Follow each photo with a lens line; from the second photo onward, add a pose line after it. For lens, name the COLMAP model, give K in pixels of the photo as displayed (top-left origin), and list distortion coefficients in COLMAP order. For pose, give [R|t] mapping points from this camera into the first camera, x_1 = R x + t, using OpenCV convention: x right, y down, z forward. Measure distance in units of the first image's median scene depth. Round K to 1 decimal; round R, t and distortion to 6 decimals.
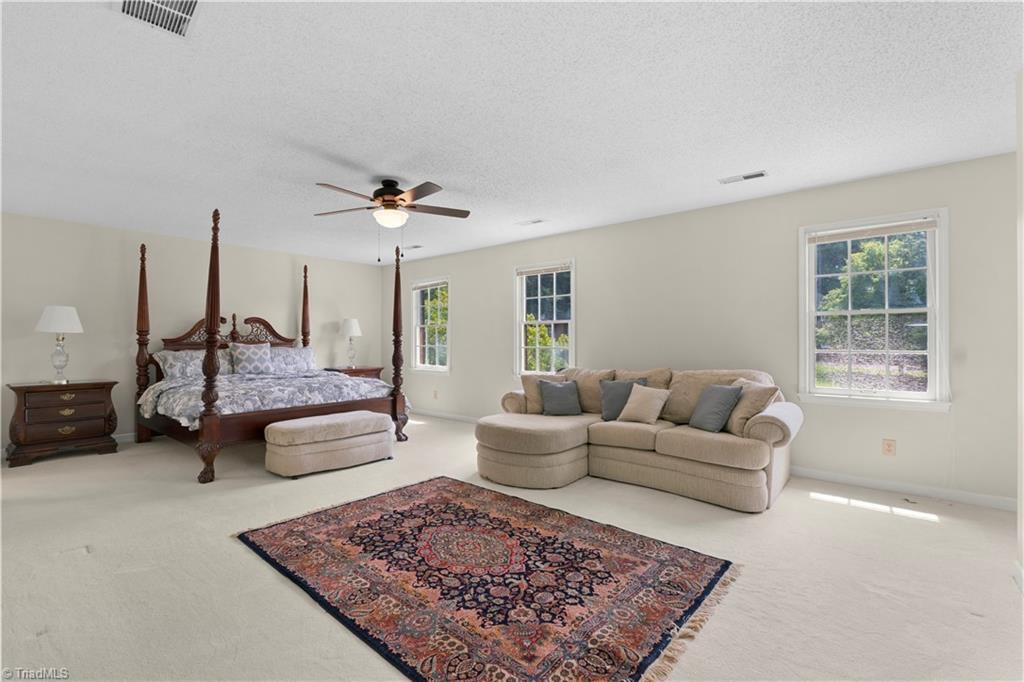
lens RADIAL K [[453.3, 0, 508.1], [0, 453.3, 343.1], [0, 0, 1]] dist [-0.009482, -0.000535]
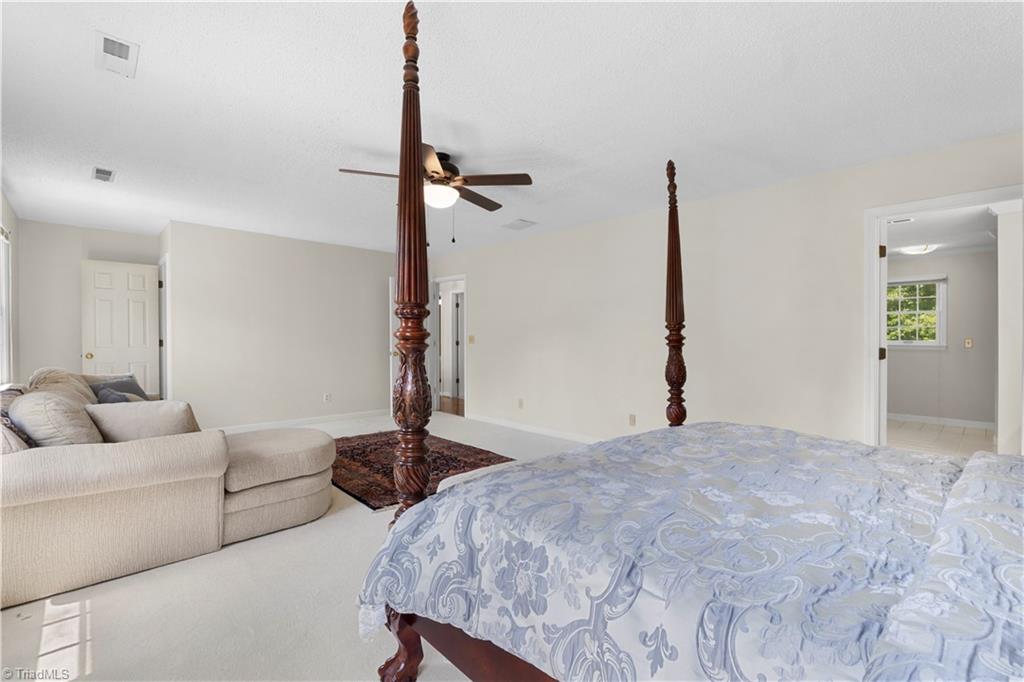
lens RADIAL K [[453.3, 0, 512.0], [0, 453.3, 337.7], [0, 0, 1]] dist [-0.009482, -0.000535]
pose [[-0.994660, -0.001968, 0.103185, -0.481117], [-0.000950, 0.999950, 0.009909, -0.010492], [-0.103200, 0.009758, -0.994613, 1.848305]]
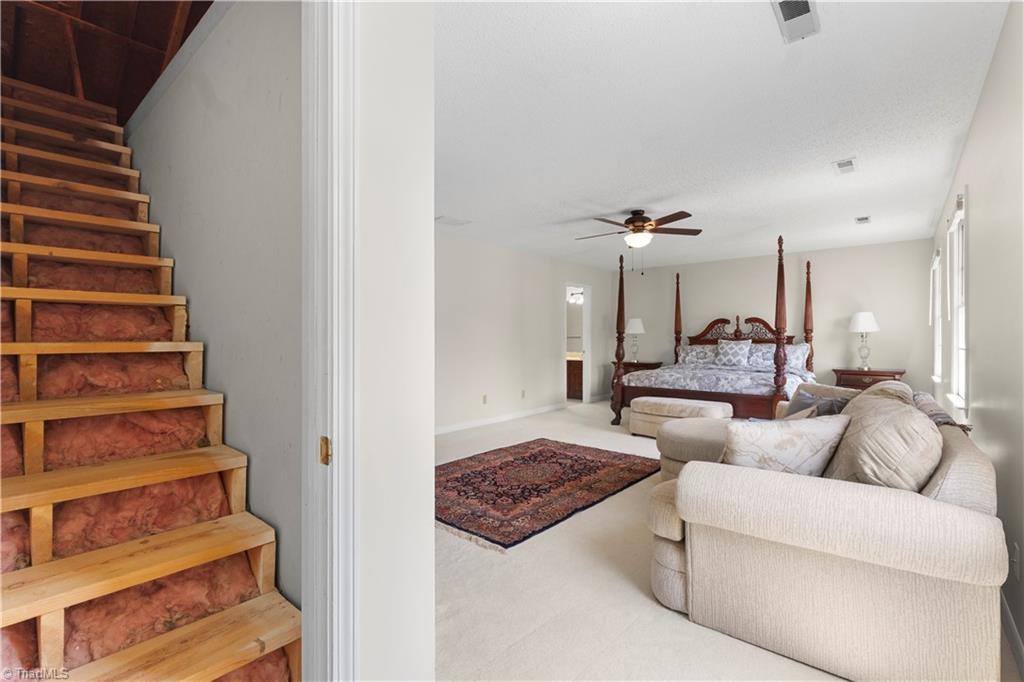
lens RADIAL K [[453.3, 0, 507.6], [0, 453.3, 337.5], [0, 0, 1]] dist [-0.009482, -0.000535]
pose [[-0.008167, -0.003711, -0.999960, 0.994663], [-0.005679, 0.999977, -0.003664, 0.001934], [0.999951, 0.005649, -0.008187, 0.650850]]
